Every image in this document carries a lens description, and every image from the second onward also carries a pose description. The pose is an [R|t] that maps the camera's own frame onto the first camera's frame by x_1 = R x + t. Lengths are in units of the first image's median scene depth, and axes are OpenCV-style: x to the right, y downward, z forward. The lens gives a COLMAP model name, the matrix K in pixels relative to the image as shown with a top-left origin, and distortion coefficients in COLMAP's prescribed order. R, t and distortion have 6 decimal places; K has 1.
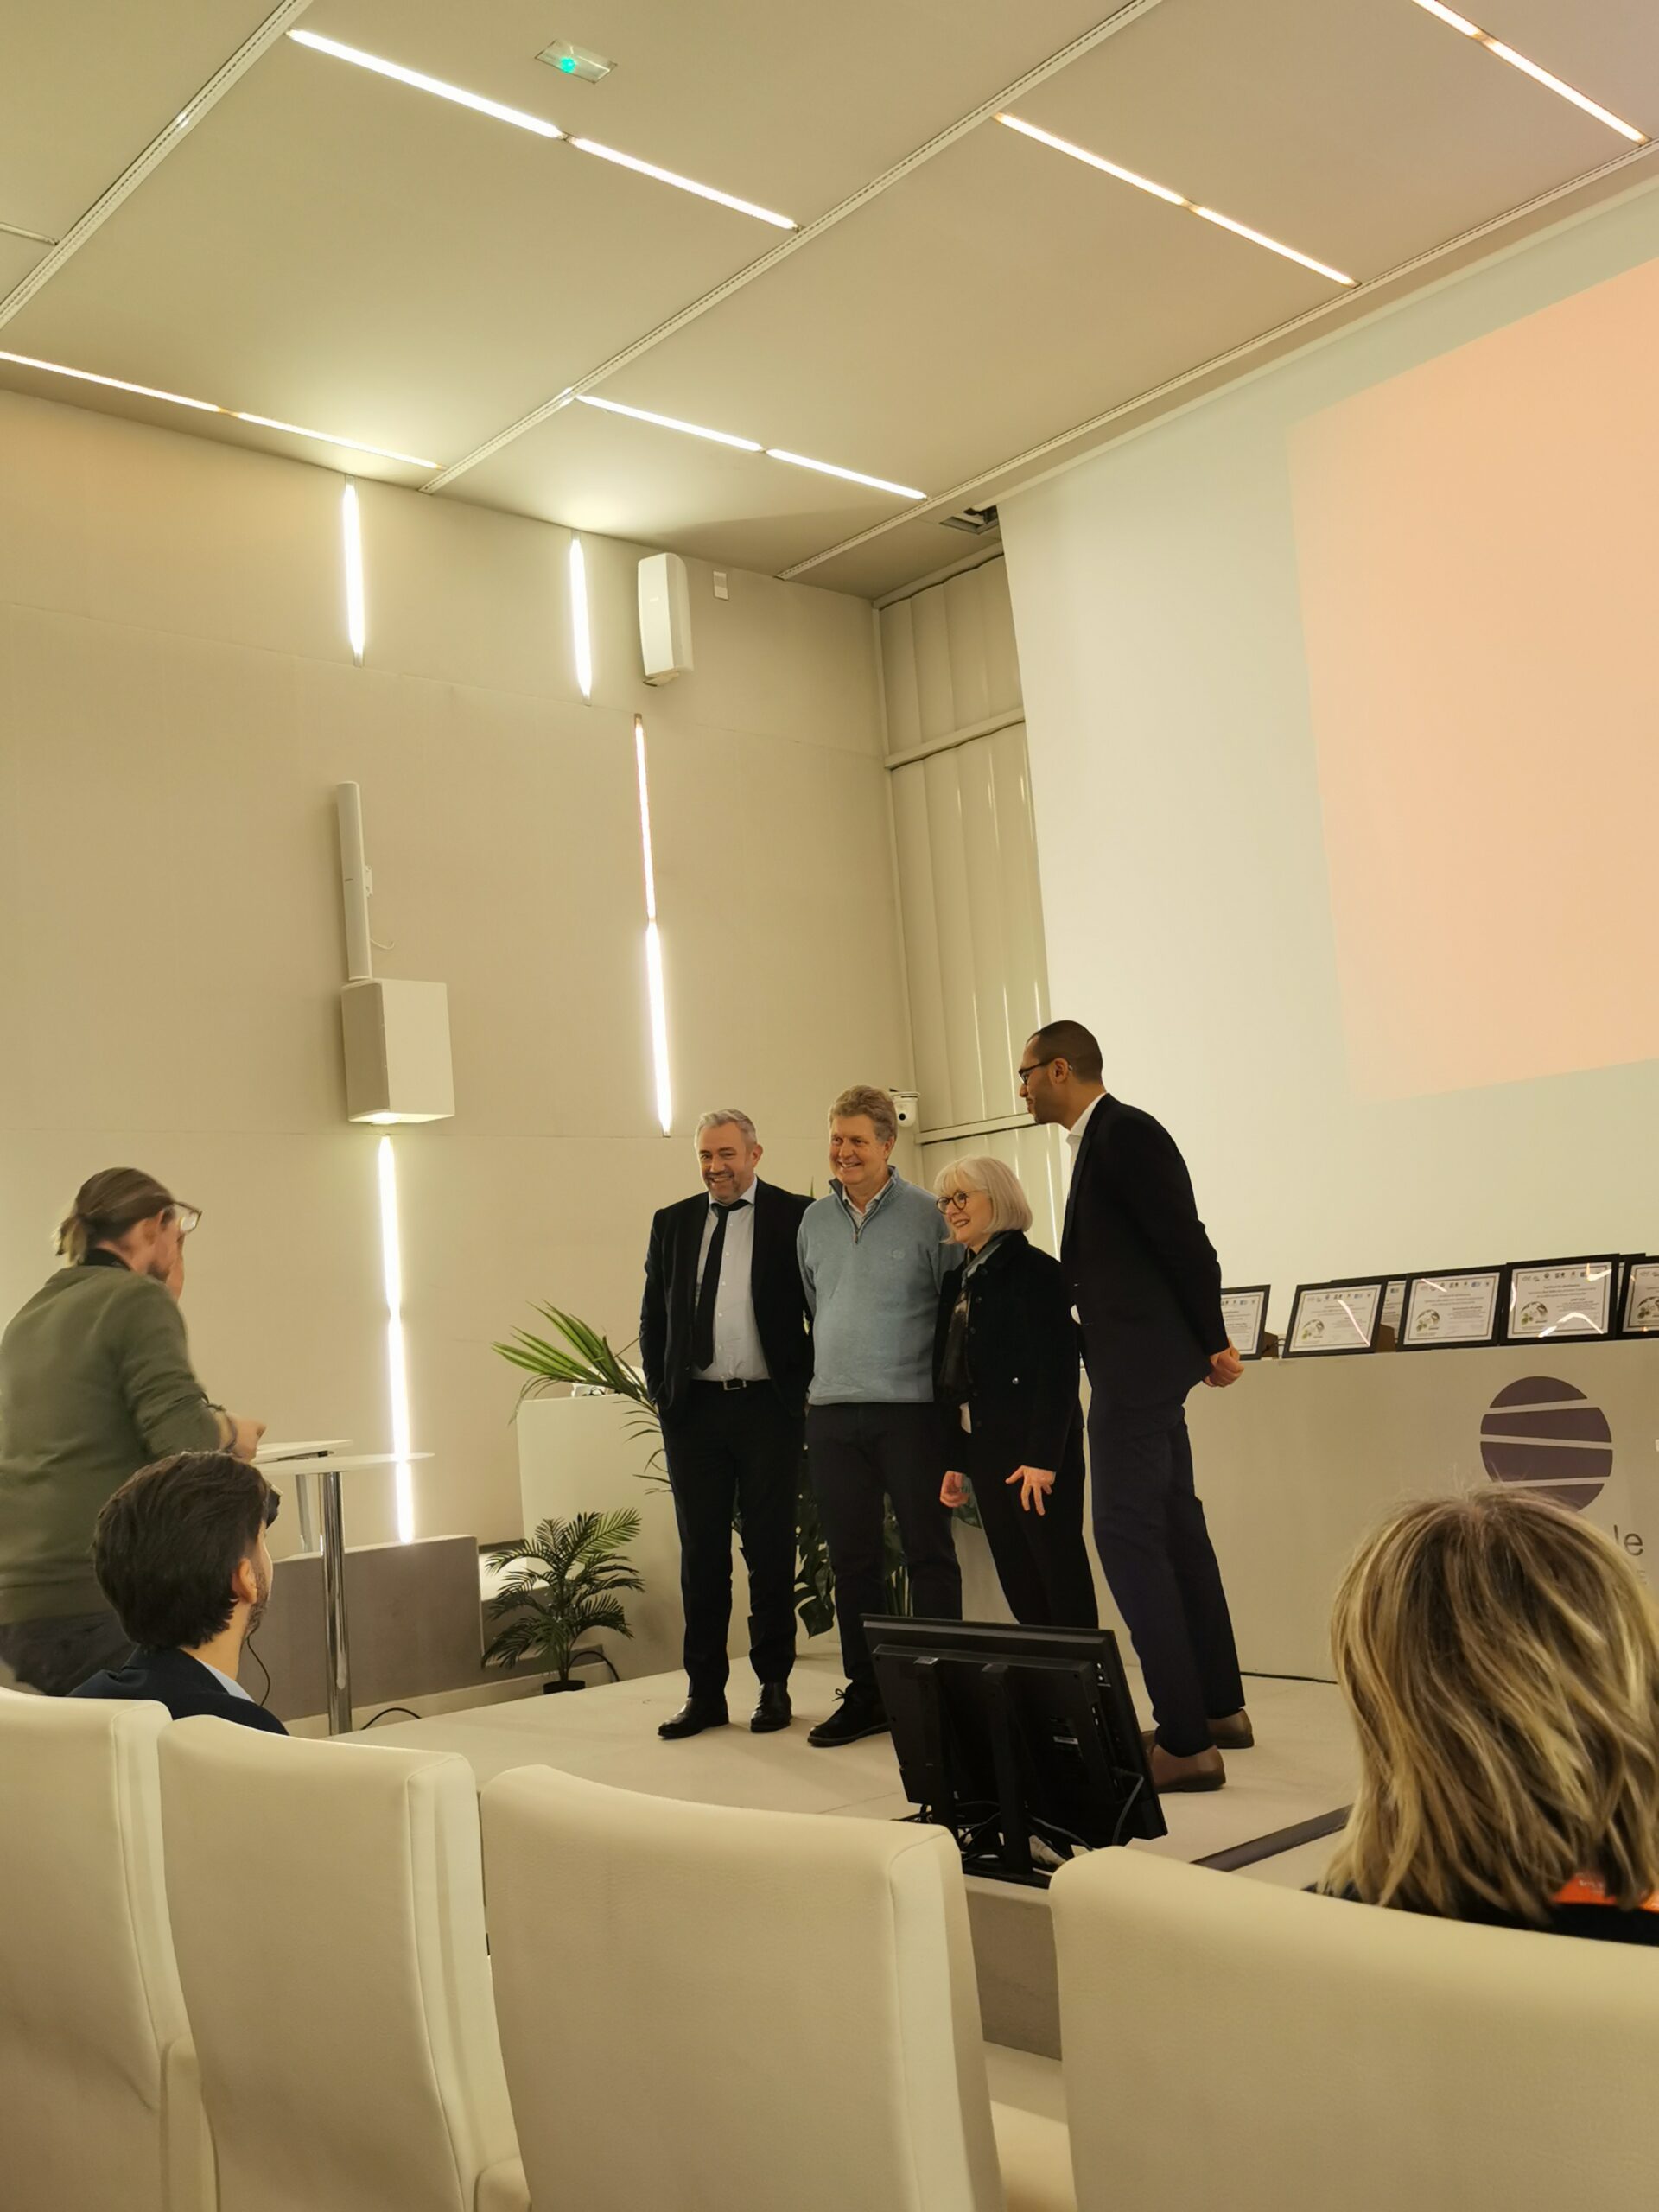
lens RADIAL K [[2102.3, 0, 781.6], [0, 2102.3, 1164.1], [0, 0, 1]] dist [-0.005492, -0.000843]
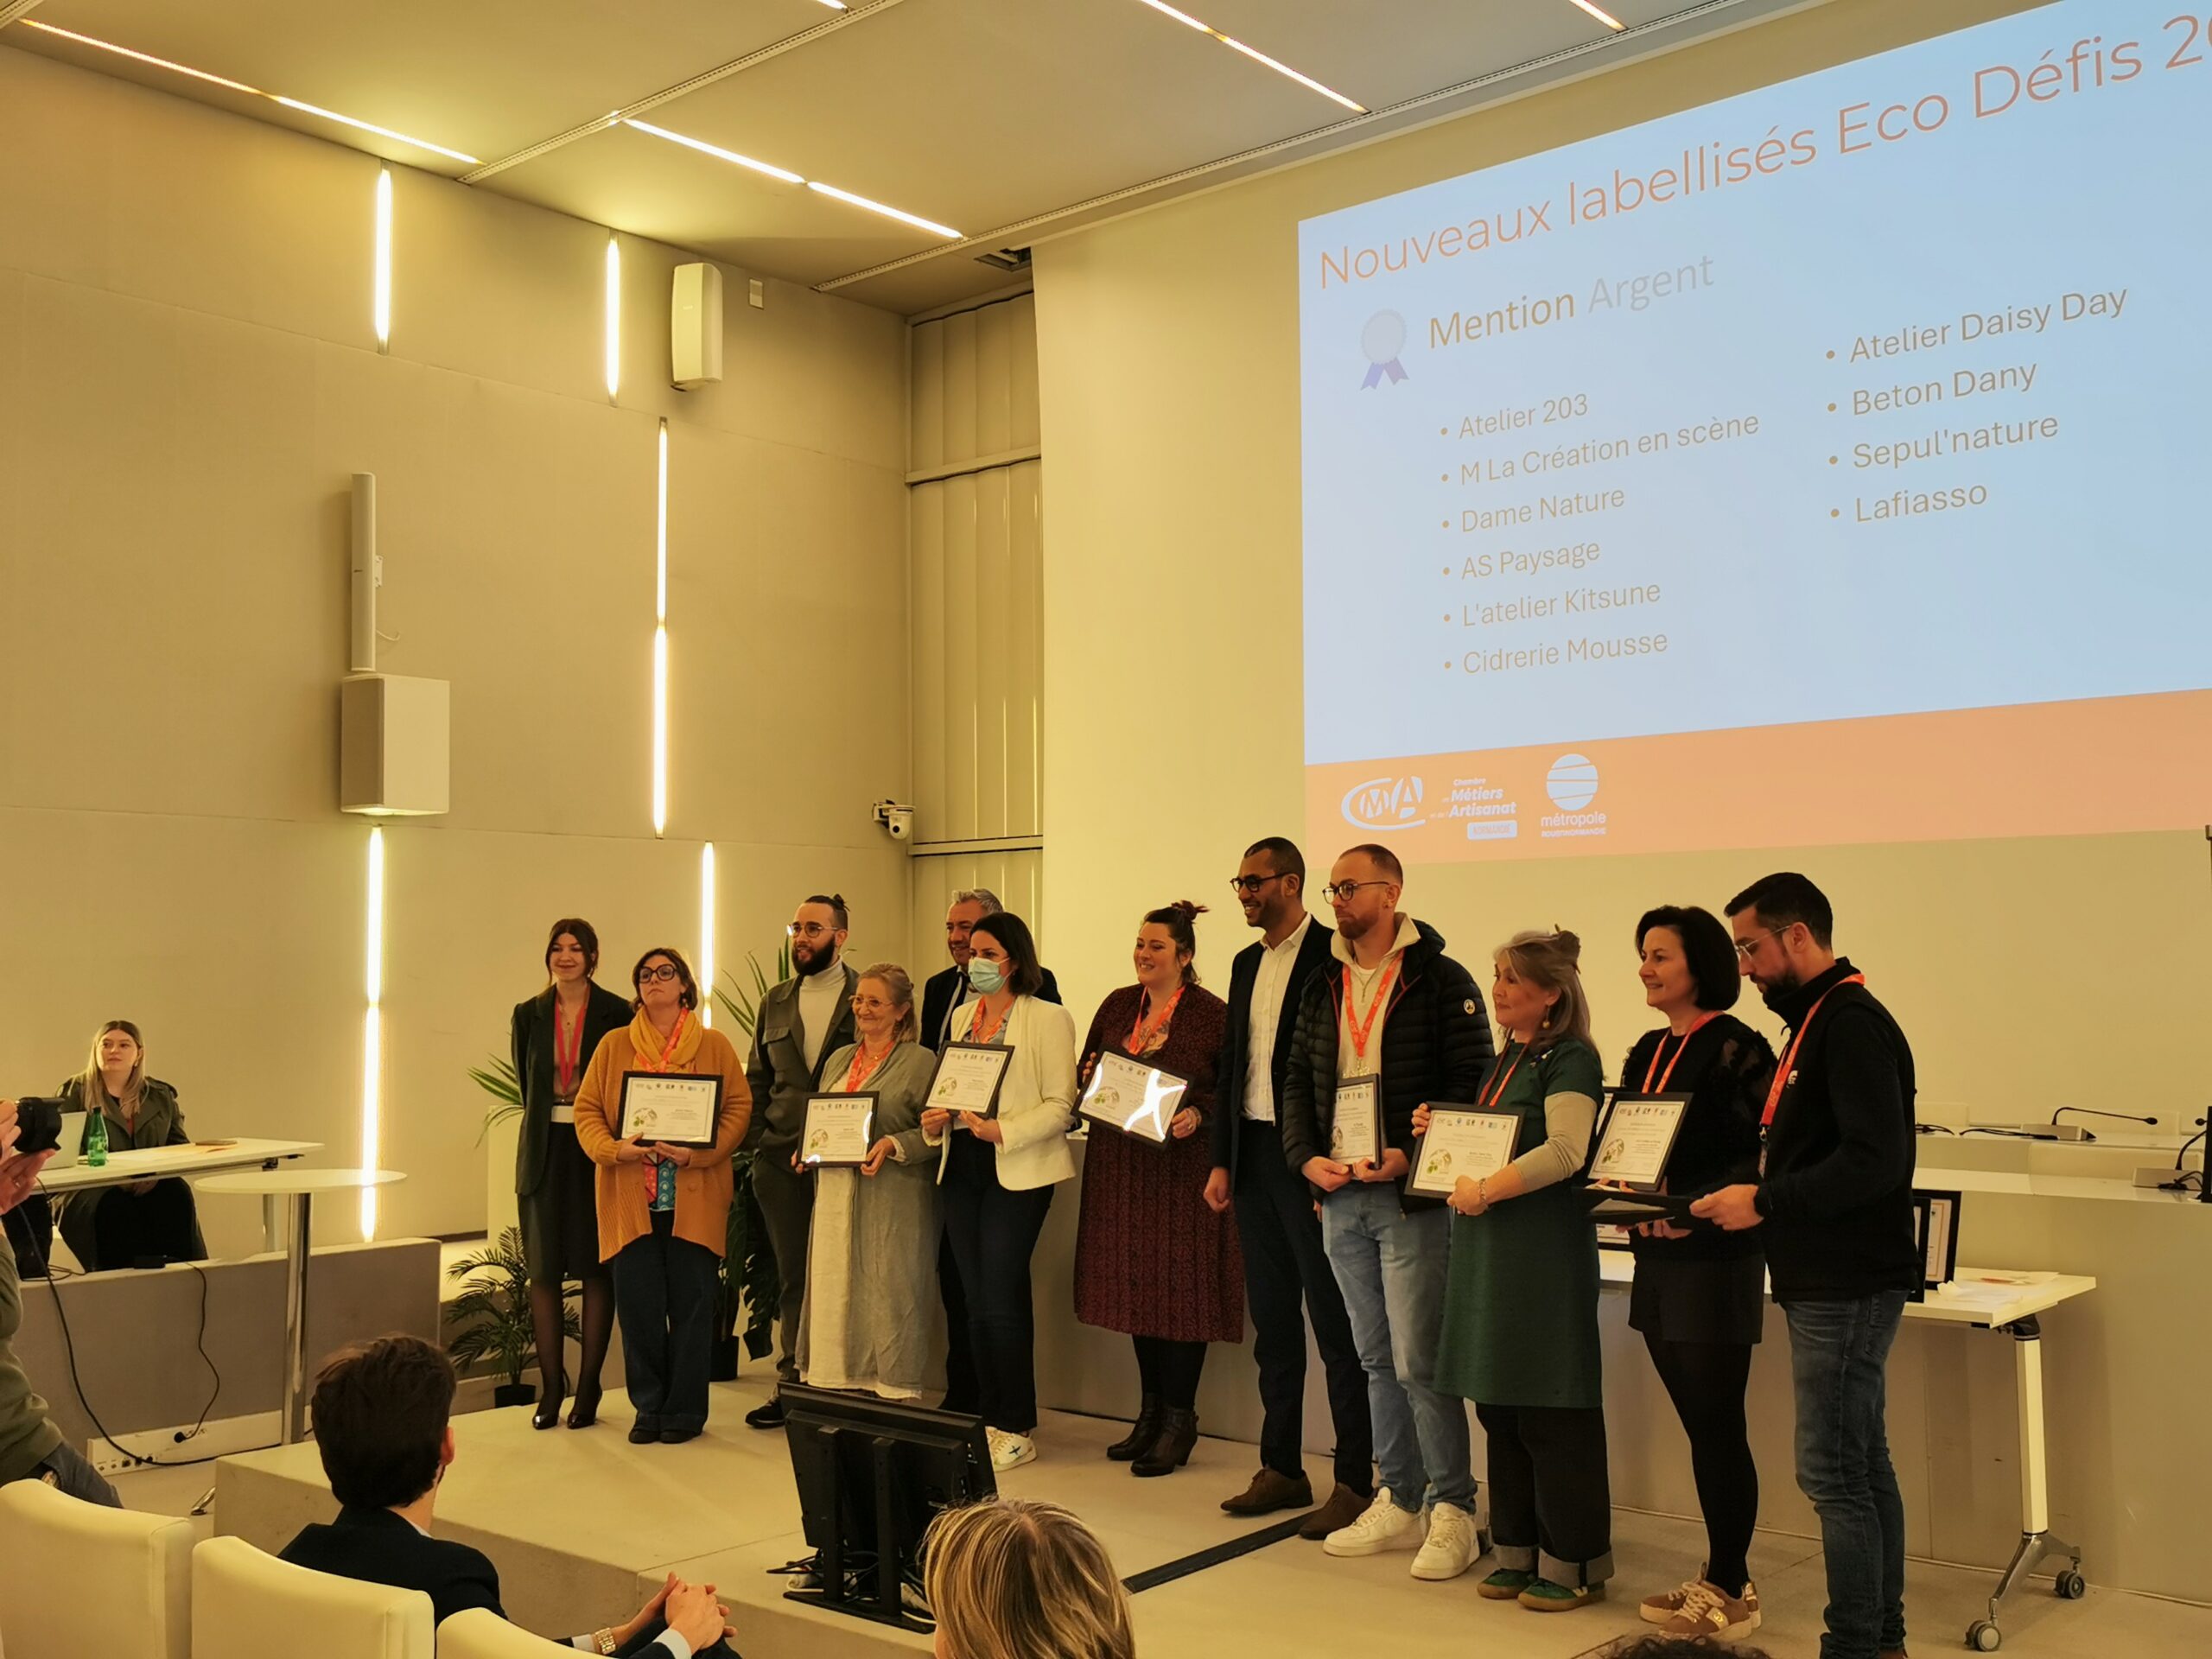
lens RADIAL K [[2223.2, 0, 1090.3], [0, 2223.2, 795.1], [0, 0, 1]] dist [0.037991, -0.015696]
pose [[0.988832, 0.074146, 0.129282, 0.011472], [-0.075014, 0.997181, 0.001852, -0.058382], [-0.128780, -0.011530, 0.991606, -0.113259]]
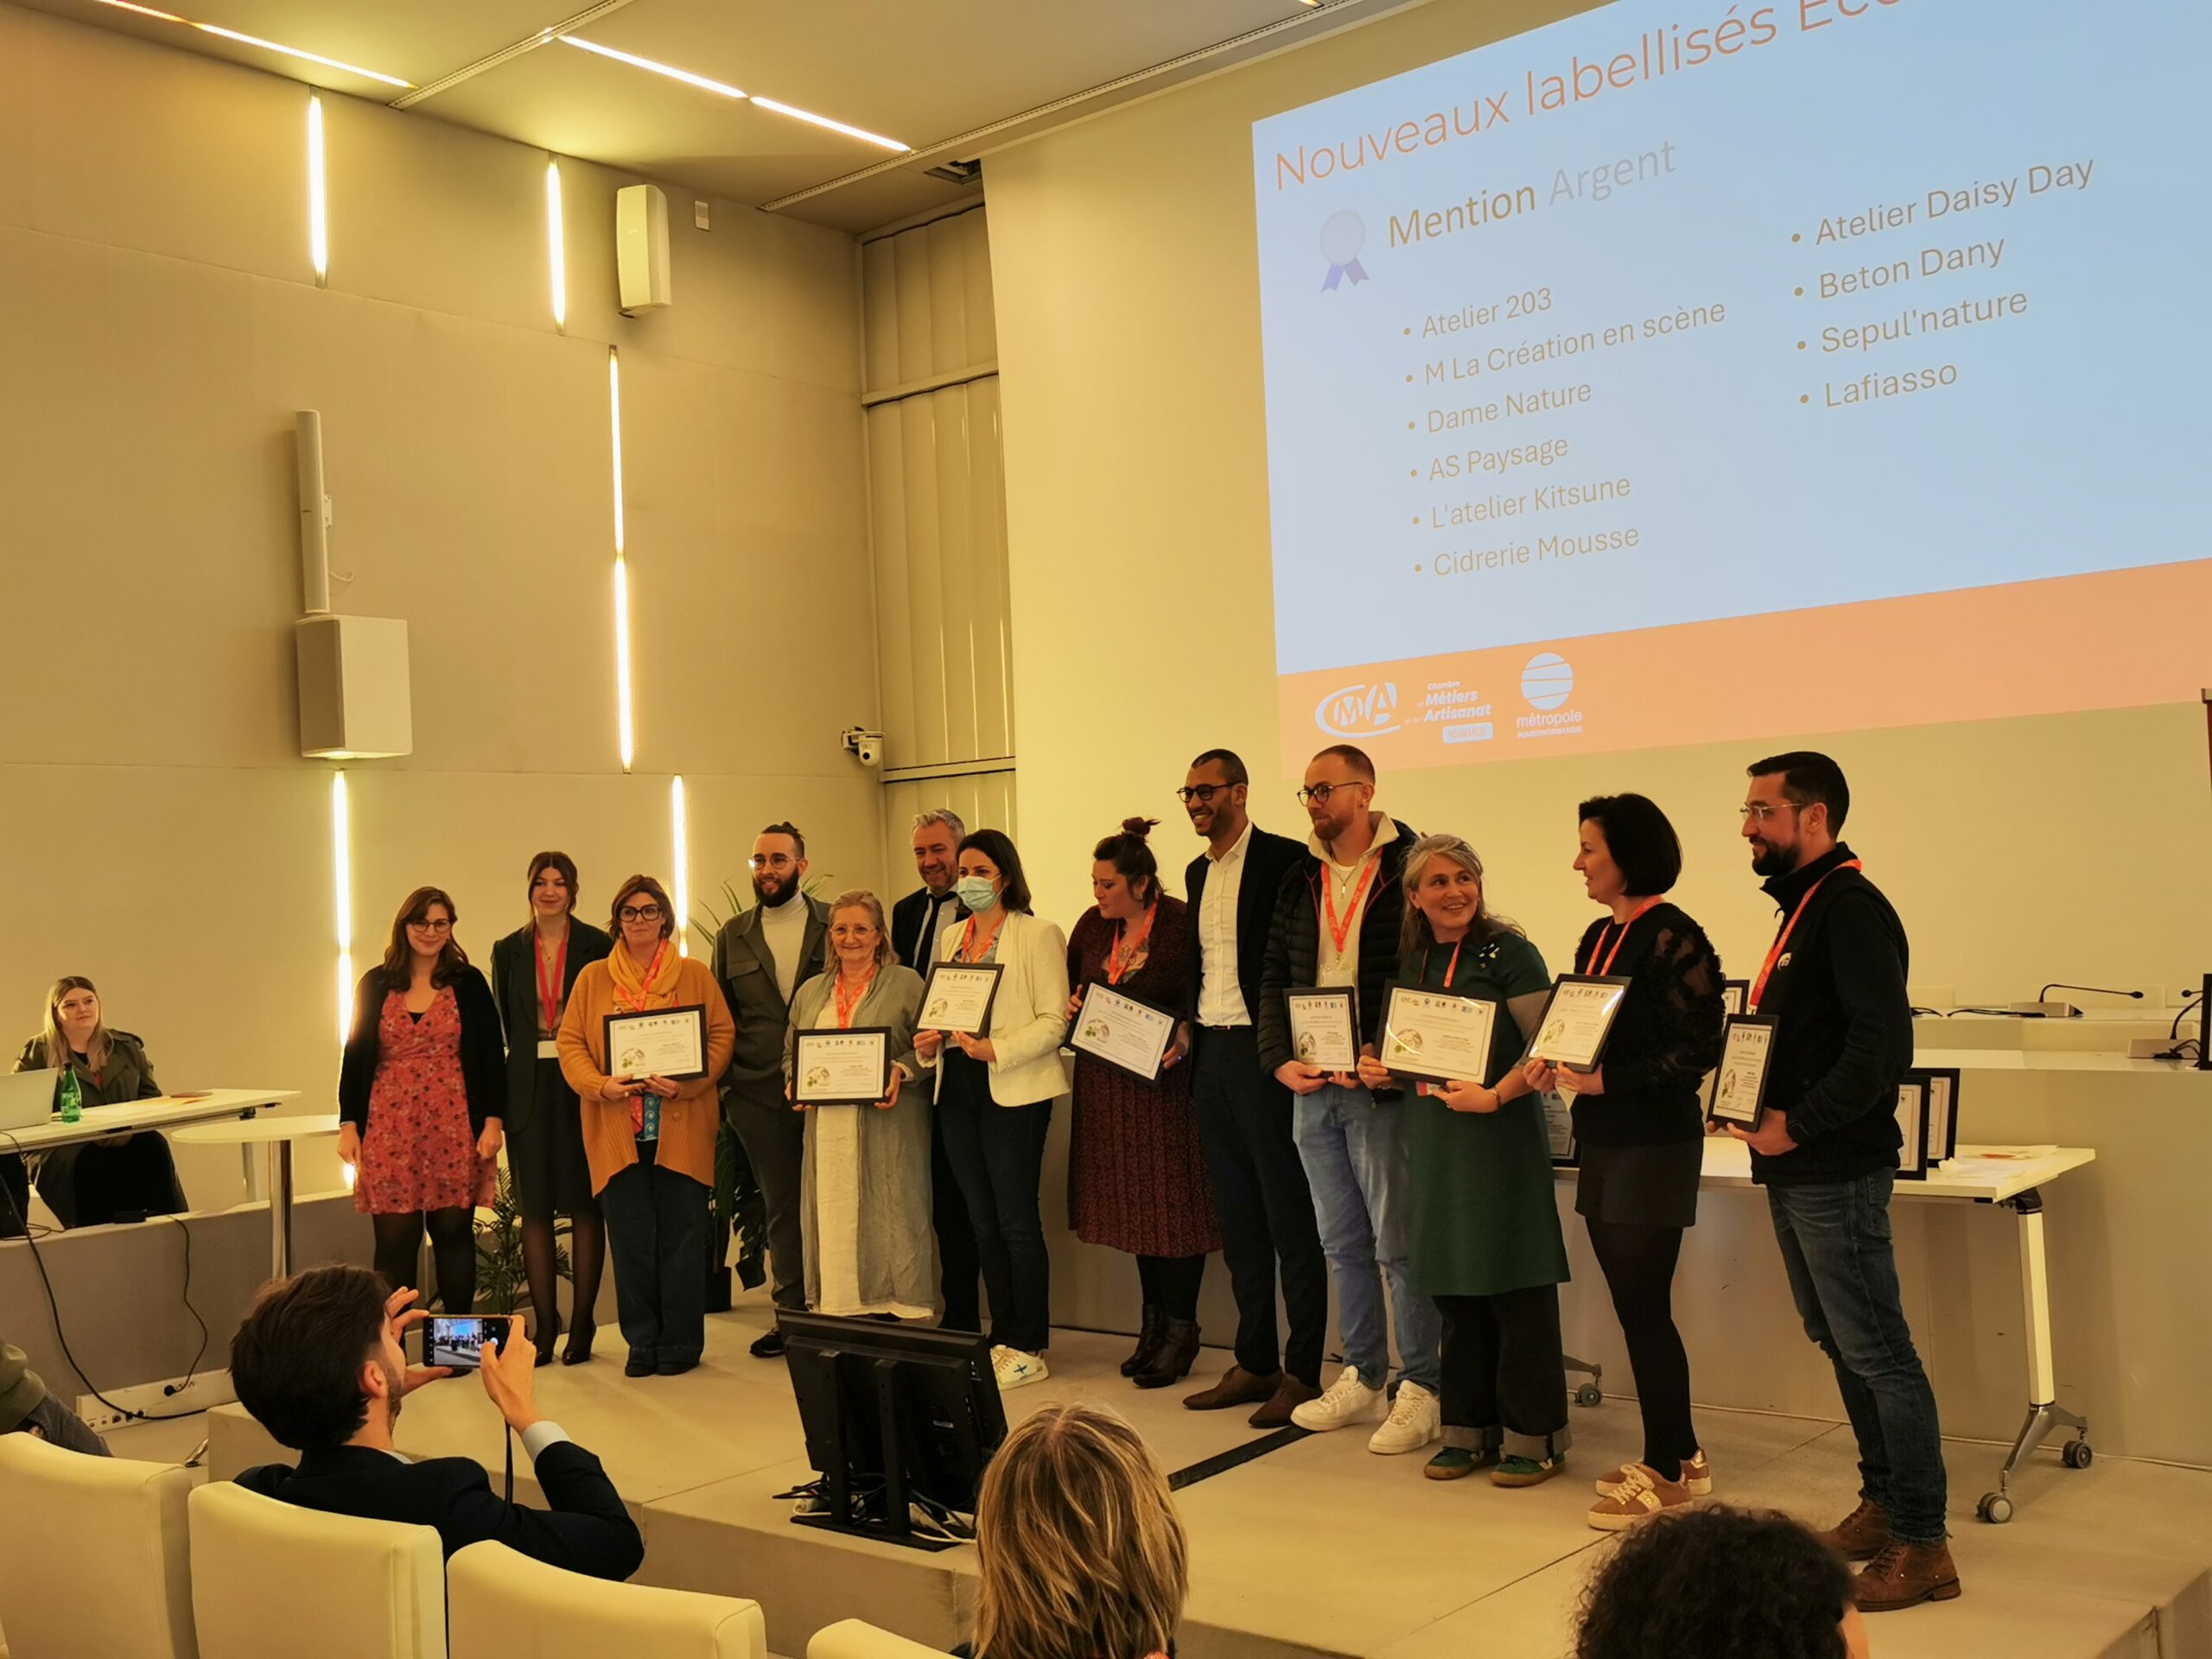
lens RADIAL K [[2218.5, 0, 1099.7], [0, 2218.5, 801.7], [0, 0, 1]] dist [0.032647, -0.001938]
pose [[0.988025, 0.033195, 0.150679, 0.009311], [-0.039093, 0.998574, 0.036344, -0.053071], [-0.149258, -0.041800, 0.987914, -0.101236]]
